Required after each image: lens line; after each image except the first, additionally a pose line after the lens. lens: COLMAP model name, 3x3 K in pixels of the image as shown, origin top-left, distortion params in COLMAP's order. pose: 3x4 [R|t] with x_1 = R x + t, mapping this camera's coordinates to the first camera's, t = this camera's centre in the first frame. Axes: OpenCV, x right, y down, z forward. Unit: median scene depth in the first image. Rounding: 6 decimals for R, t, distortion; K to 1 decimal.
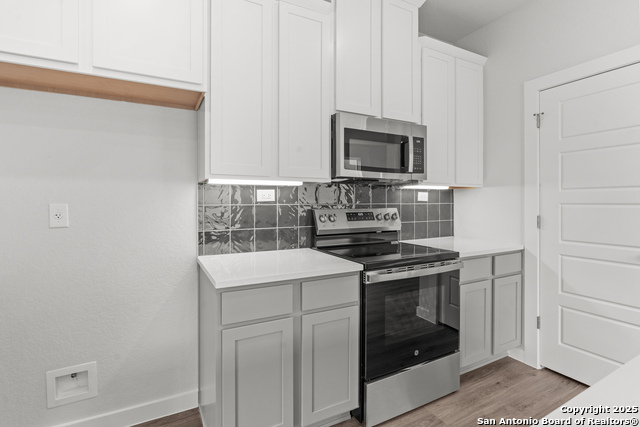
lens RADIAL K [[310.2, 0, 314.3], [0, 310.2, 200.4], [0, 0, 1]] dist [-0.010292, 0.004021]
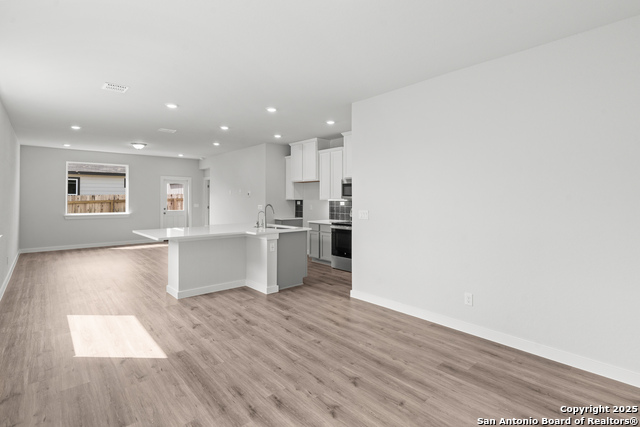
lens RADIAL K [[310.2, 0, 319.4], [0, 310.2, 198.6], [0, 0, 1]] dist [-0.010292, 0.004021]
pose [[0.244307, -0.000428, -0.969698, 2.898009], [-0.000870, 0.999999, -0.000661, -0.065611], [0.969698, 0.001005, 0.244306, -0.042240]]
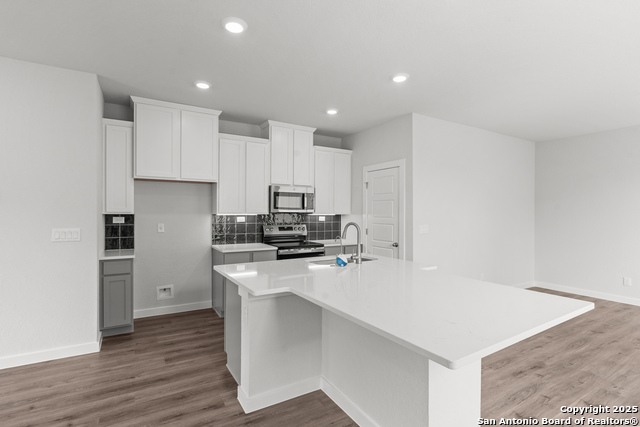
lens RADIAL K [[310.2, 0, 314.1], [0, 310.2, 214.1], [0, 0, 1]] dist [-0.010292, 0.004021]
pose [[0.998720, 0.005691, 0.050261, 0.254454], [-0.006162, 0.999938, 0.009222, -0.075607], [-0.050205, -0.009520, 0.998694, -1.244961]]
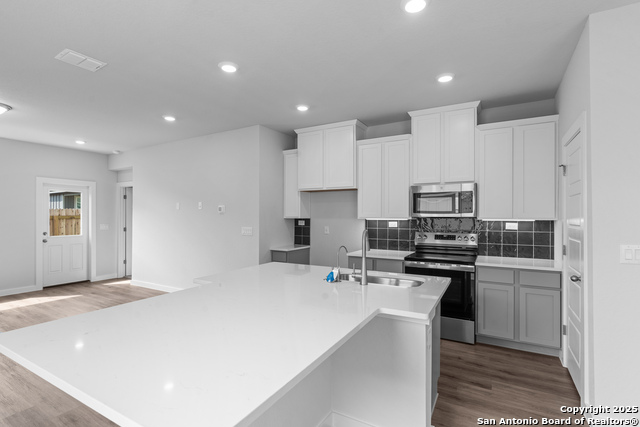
lens RADIAL K [[310.2, 0, 315.6], [0, 310.2, 213.4], [0, 0, 1]] dist [-0.010292, 0.004021]
pose [[0.521855, -0.006076, -0.853013, 1.337232], [-0.000424, 0.999973, -0.007383, -0.073591], [0.853034, 0.004214, 0.521838, -0.552705]]
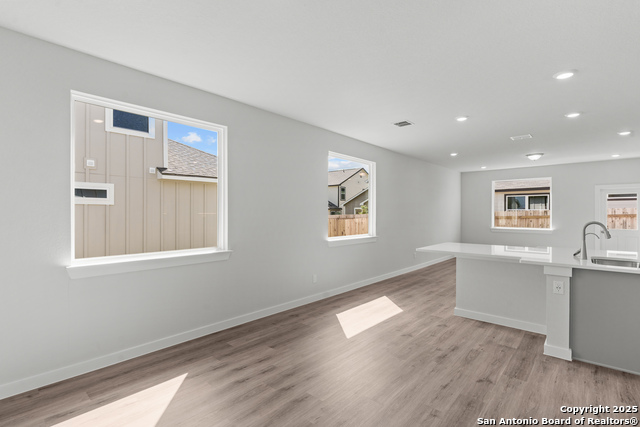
lens RADIAL K [[310.2, 0, 316.8], [0, 310.2, 209.5], [0, 0, 1]] dist [-0.010292, 0.004021]
pose [[-0.935777, -0.007639, -0.352509, 2.252190], [-0.003489, 0.999917, -0.012406, -0.058764], [0.352575, -0.010379, -0.935726, 1.073777]]
